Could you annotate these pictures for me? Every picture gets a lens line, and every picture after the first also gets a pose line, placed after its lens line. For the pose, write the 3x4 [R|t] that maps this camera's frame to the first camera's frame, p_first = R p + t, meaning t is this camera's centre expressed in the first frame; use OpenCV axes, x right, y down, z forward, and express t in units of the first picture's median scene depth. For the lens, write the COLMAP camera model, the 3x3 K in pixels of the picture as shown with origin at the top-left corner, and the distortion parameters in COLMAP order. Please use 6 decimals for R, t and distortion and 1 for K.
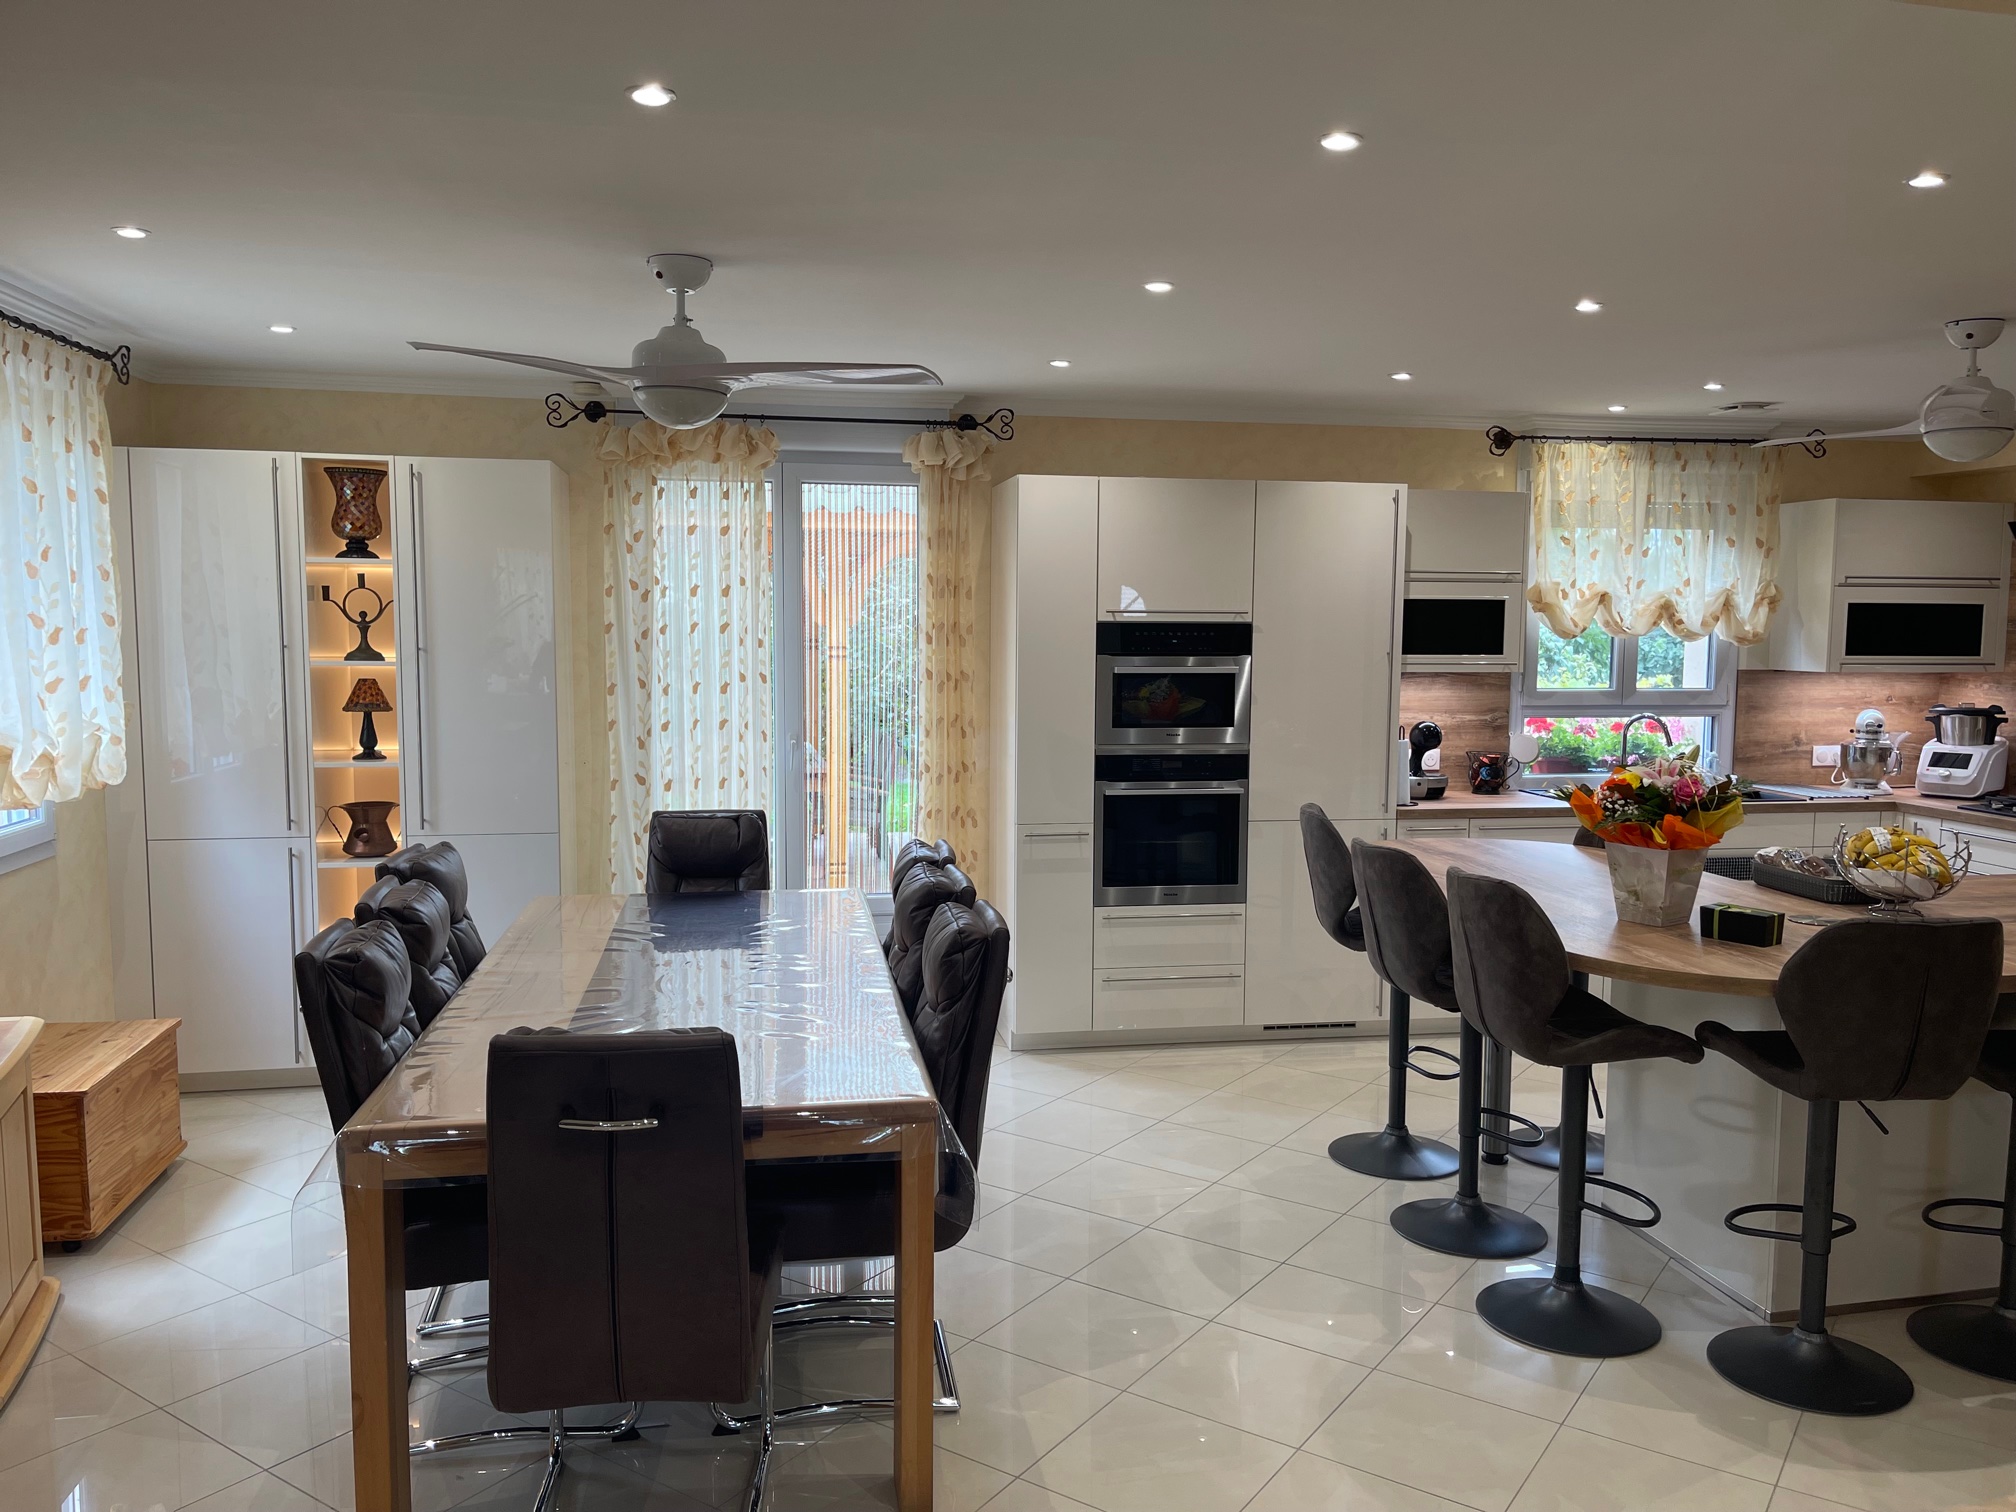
lens RADIAL K [[1541.8, 0, 1012.5], [0, 1541.8, 759.0], [0, 0, 1]] dist [0.055349, -0.065844]
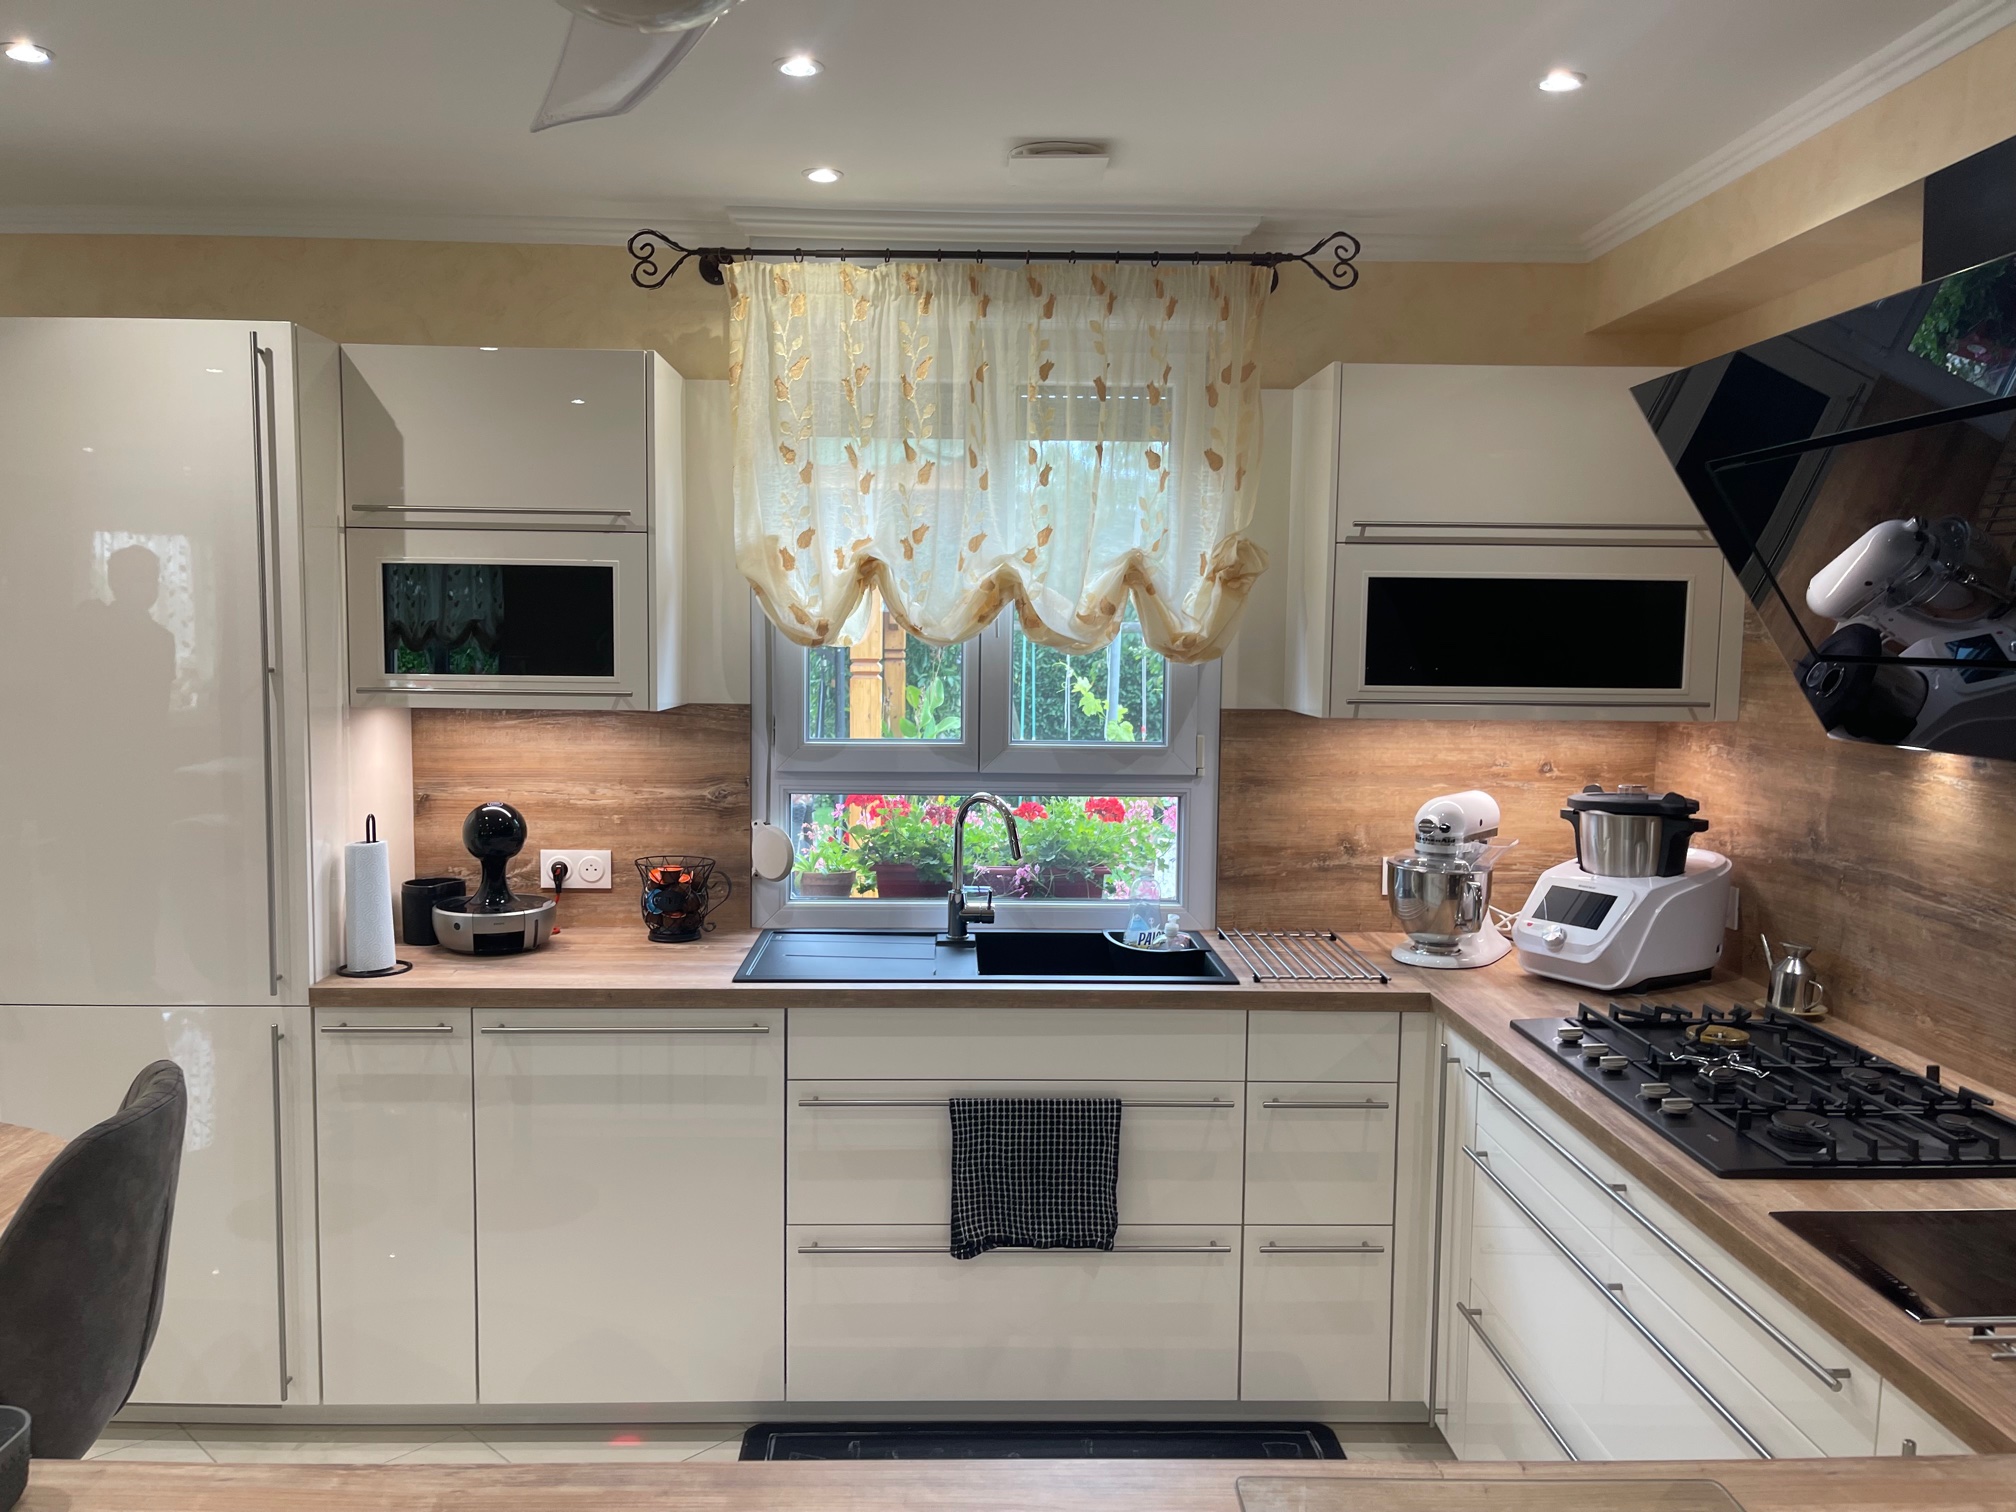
lens RADIAL K [[1535.8, 0, 988.1], [0, 1535.8, 759.5], [0, 0, 1]] dist [0.070201, -0.093885]
pose [[0.987003, 0.018217, -0.159665, 0.496447], [-0.019114, 0.999809, -0.004080, -0.038621], [0.159561, 0.007079, 0.987163, 0.501891]]
